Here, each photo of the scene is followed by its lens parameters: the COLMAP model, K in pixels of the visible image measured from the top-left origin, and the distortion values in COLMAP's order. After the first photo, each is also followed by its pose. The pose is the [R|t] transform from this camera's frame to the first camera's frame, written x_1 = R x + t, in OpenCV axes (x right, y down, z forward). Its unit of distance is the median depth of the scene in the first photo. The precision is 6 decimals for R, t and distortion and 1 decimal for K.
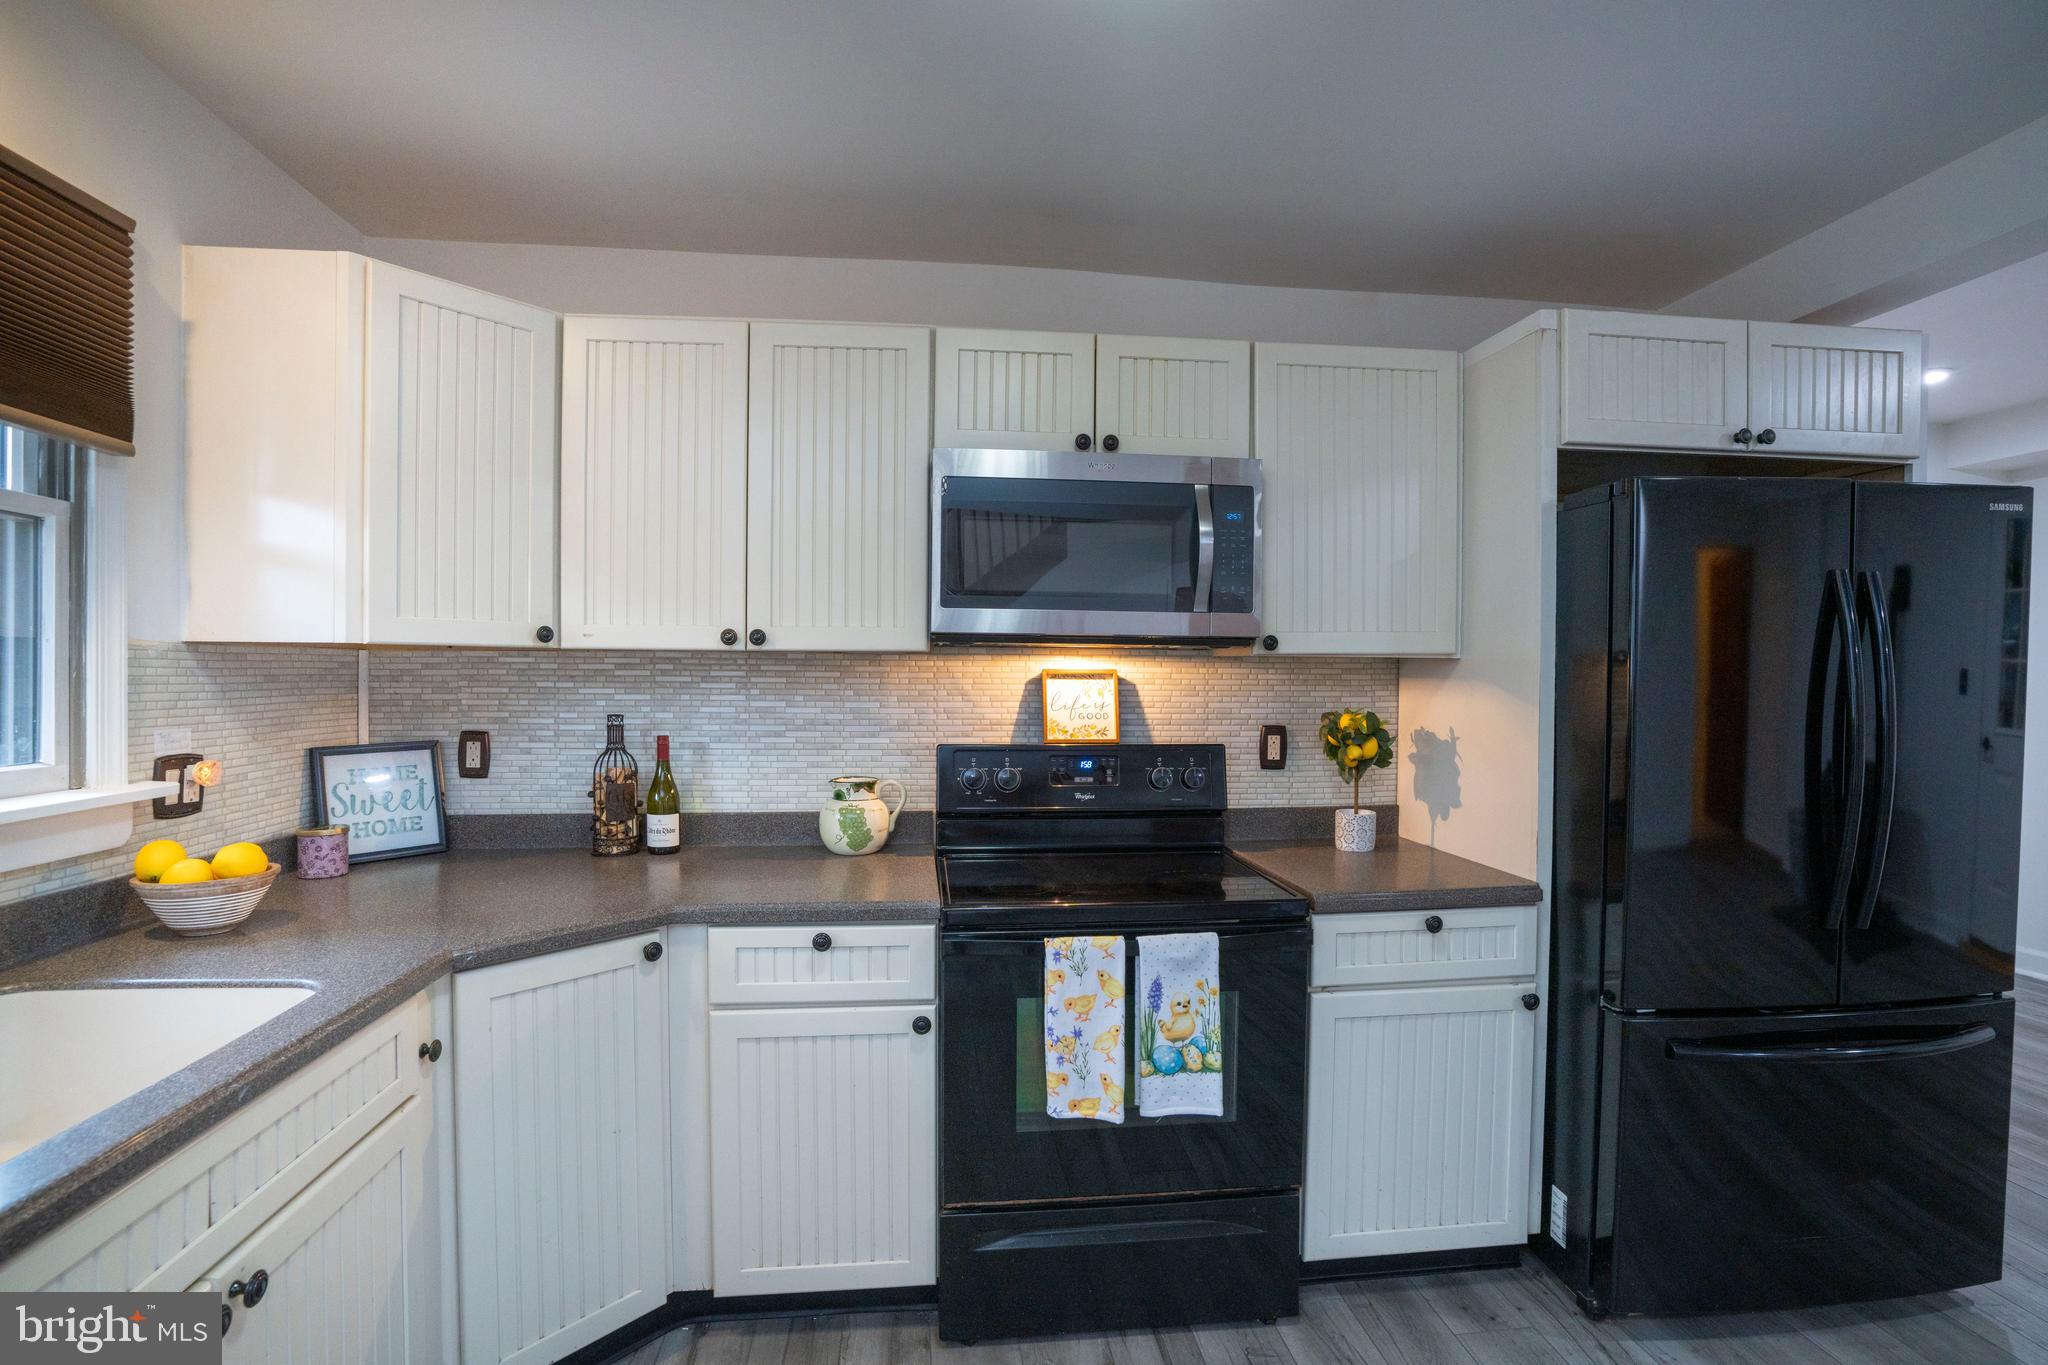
lens RADIAL K [[952.8, 0, 1015.9], [0, 952.8, 688.6], [0, 0, 1]] dist [-0.026075, 0.003907]
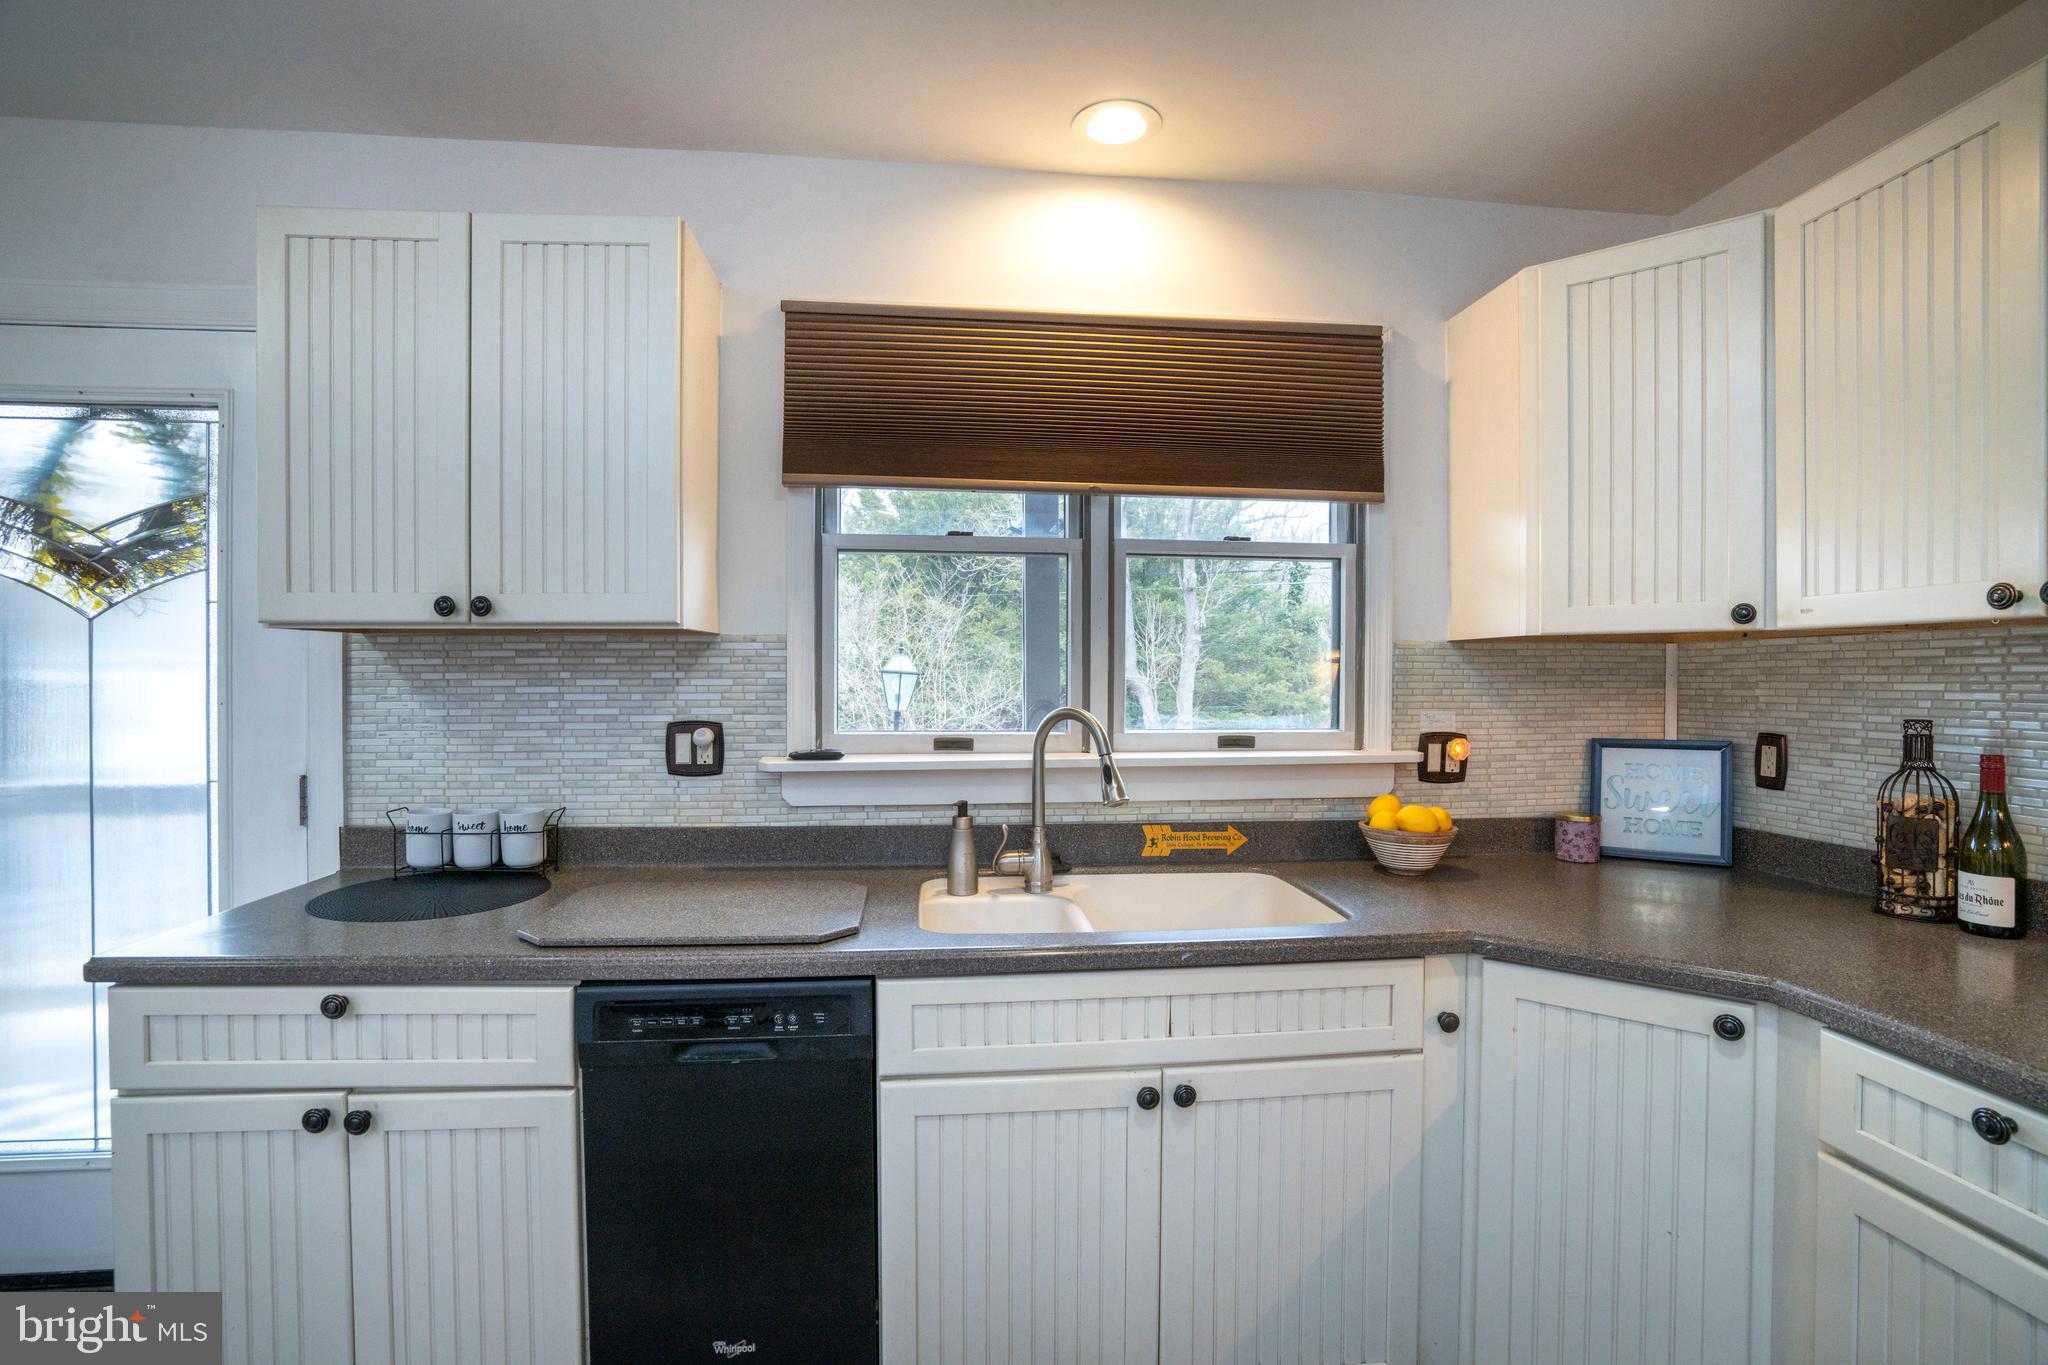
lens RADIAL K [[952.8, 0, 1020.0], [0, 952.8, 682.1], [0, 0, 1]] dist [-0.026075, 0.003907]
pose [[-0.008482, -0.002963, -0.999960, 0.303815], [-0.016004, 0.999868, -0.002827, 0.013677], [0.999836, 0.015979, -0.008529, 0.372878]]
